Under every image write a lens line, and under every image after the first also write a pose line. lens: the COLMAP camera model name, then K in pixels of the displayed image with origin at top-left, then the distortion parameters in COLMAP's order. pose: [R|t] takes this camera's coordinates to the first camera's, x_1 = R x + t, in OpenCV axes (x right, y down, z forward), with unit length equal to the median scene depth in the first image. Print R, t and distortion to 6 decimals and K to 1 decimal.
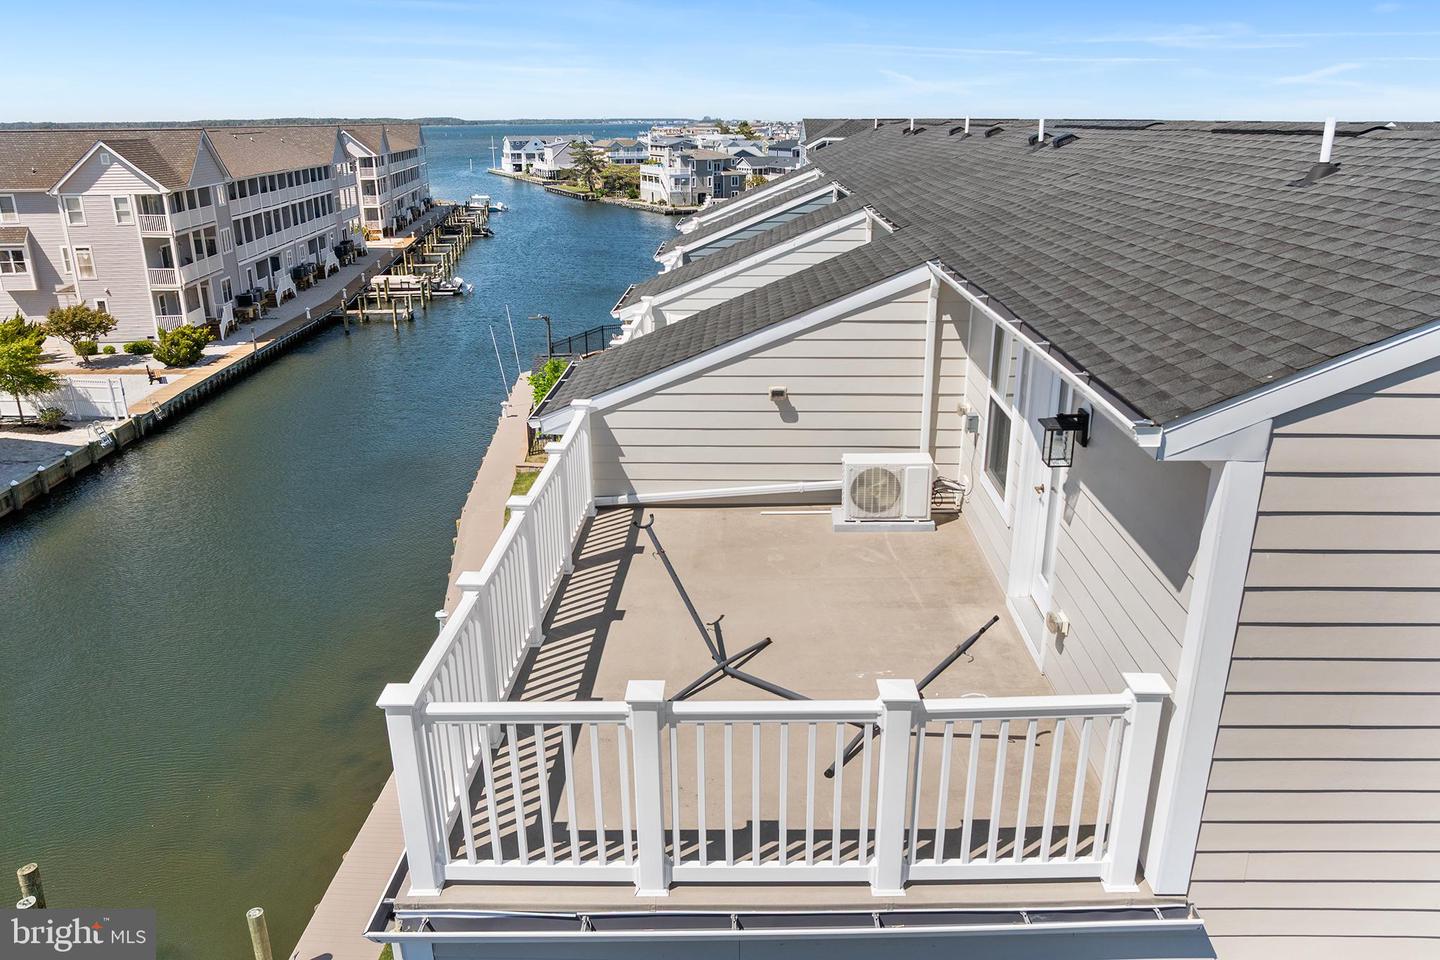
lens RADIAL K [[1023.0, 0, 731.5], [0, 1023.0, 476.4], [0, 0, 1]] dist [-0.042035, 0.007897]
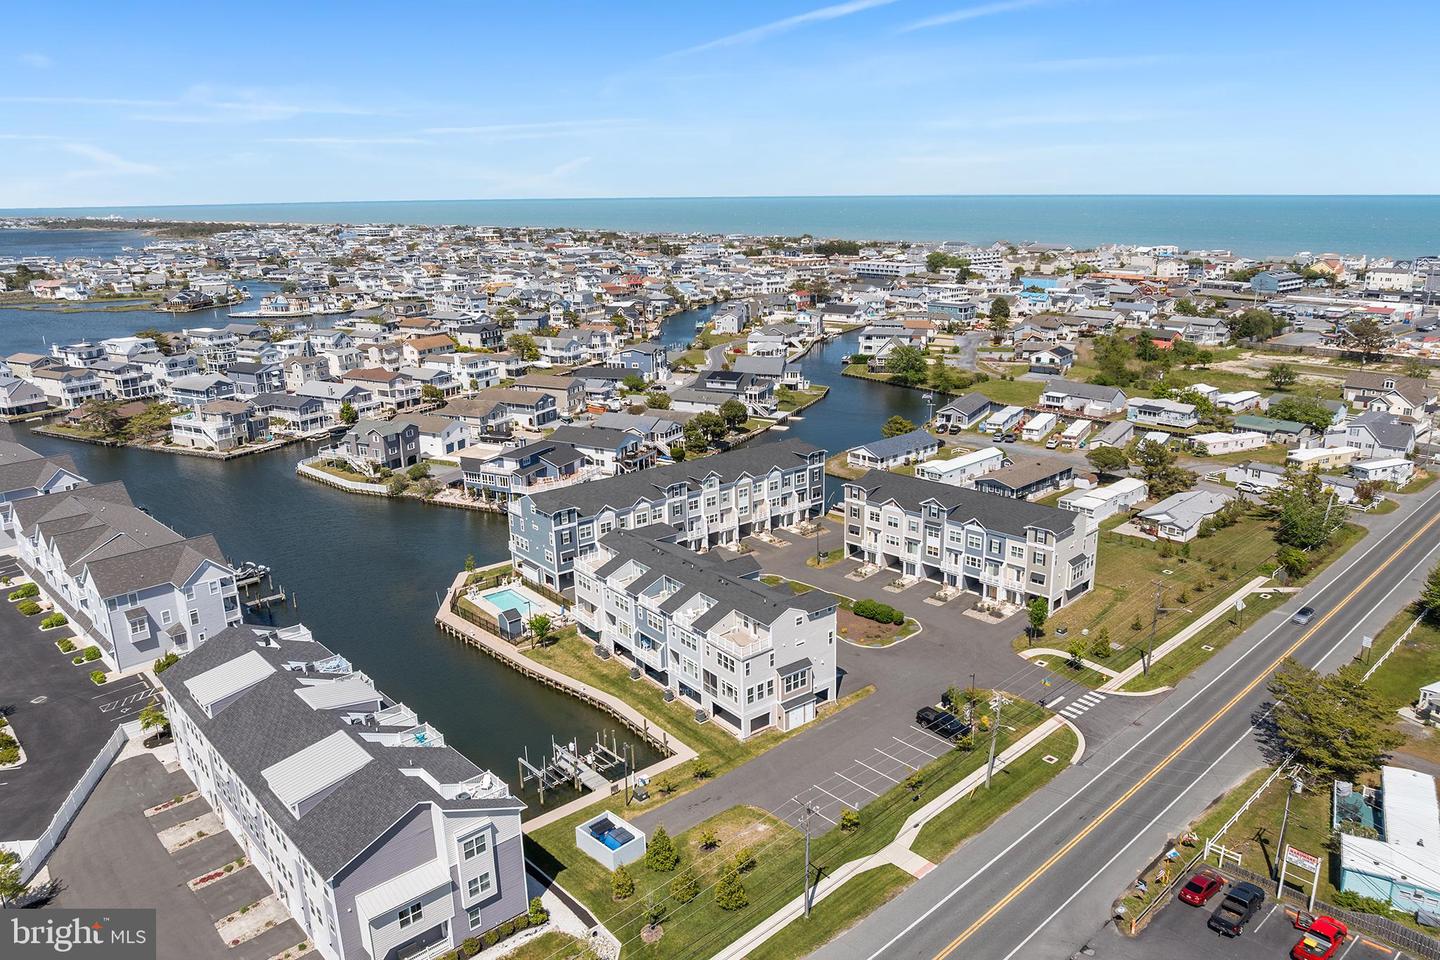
lens RADIAL K [[1023.0, 0, 731.5], [0, 1023.0, 476.4], [0, 0, 1]] dist [-0.042035, 0.007897]
pose [[0.771003, -0.178788, 0.611219, -0.744366], [0.218892, 0.975705, 0.009288, -0.202368], [-0.598030, 0.126630, 0.791407, -0.926855]]
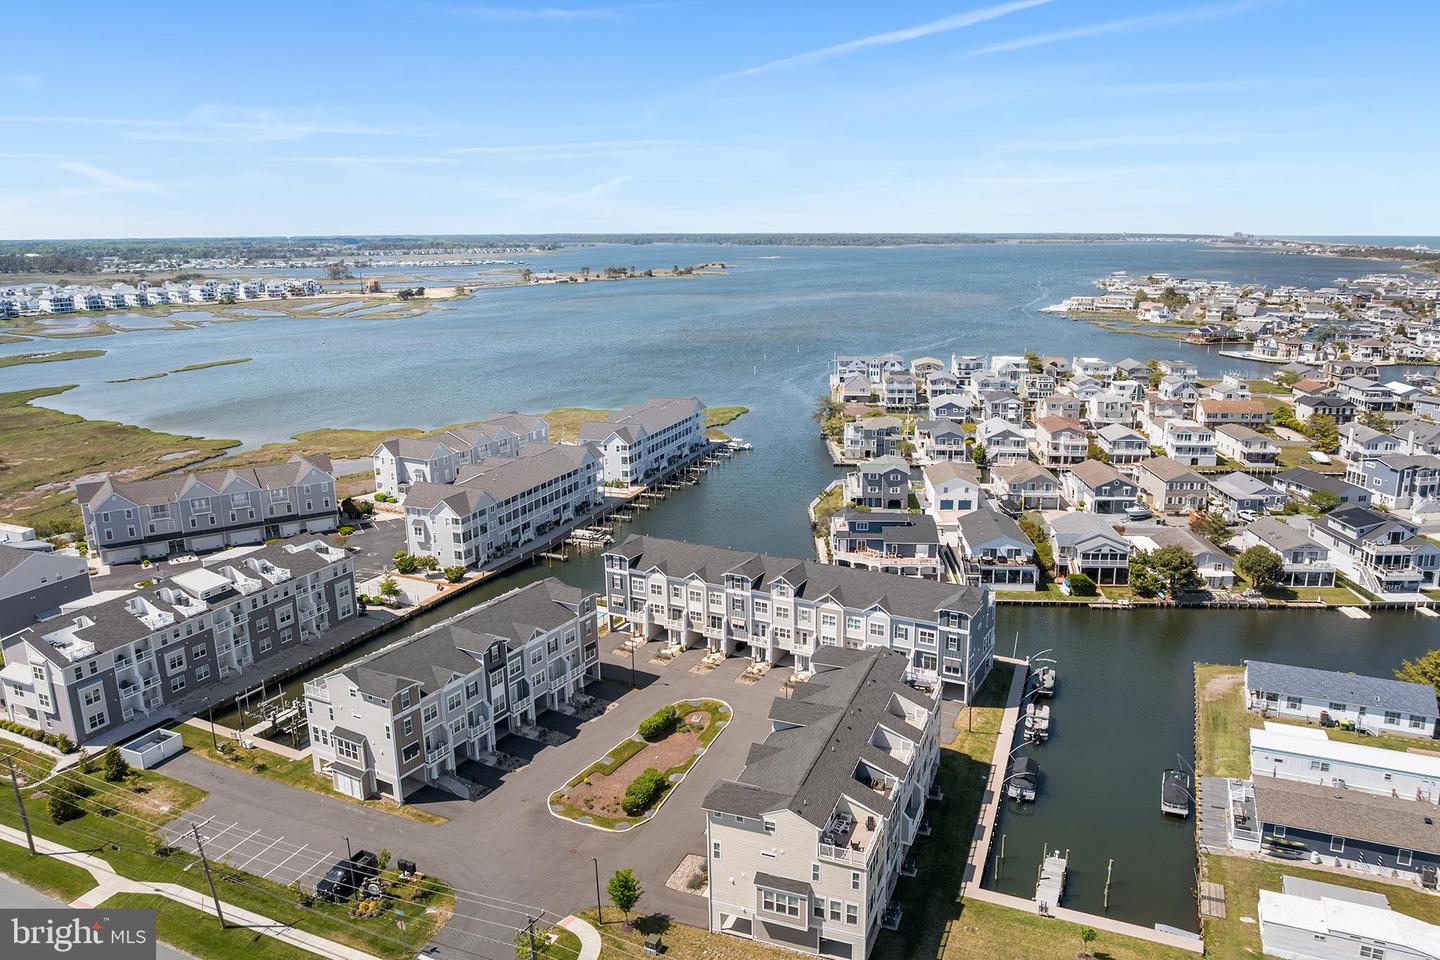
lens RADIAL K [[1009.8, 0, 721.9], [0, 1009.8, 516.2], [0, 0, 1]] dist [-0.039430, -0.003735]
pose [[0.878253, 0.120704, -0.462712, 0.999497], [-0.147832, 0.988753, -0.022664, -0.245086], [0.454772, 0.088308, 0.886219, -0.833921]]
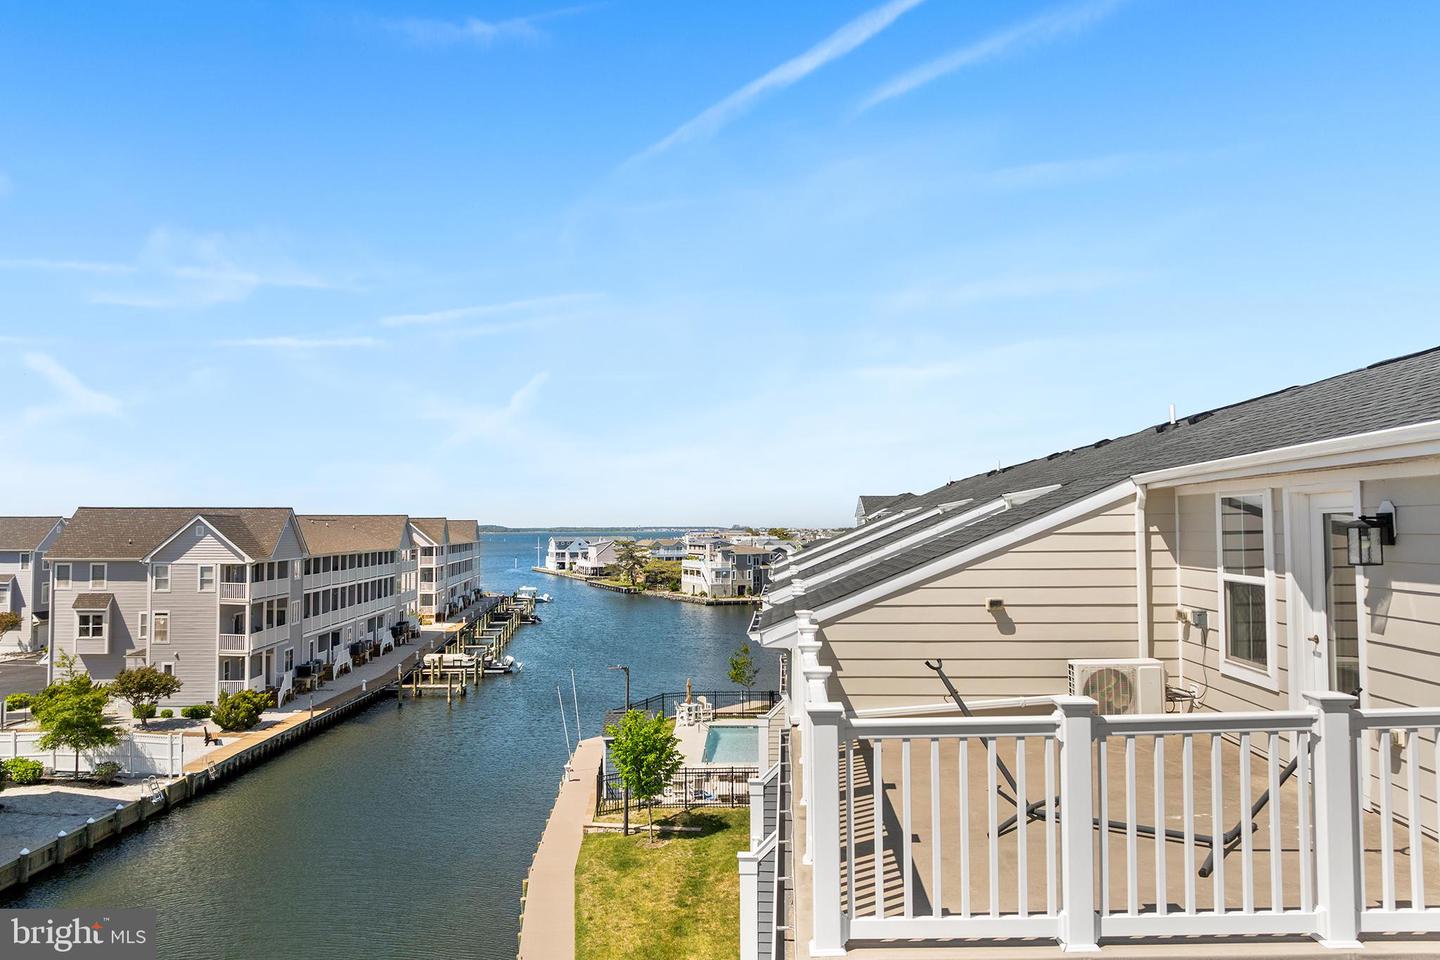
lens RADIAL K [[1023.0, 0, 731.5], [0, 1023.0, 476.4], [0, 0, 1]] dist [-0.042035, 0.007897]
pose [[0.999632, -0.003619, -0.026894, -0.023482], [-0.006820, 0.925745, -0.378088, 0.023153], [0.026266, 0.378132, 0.925379, 0.000958]]
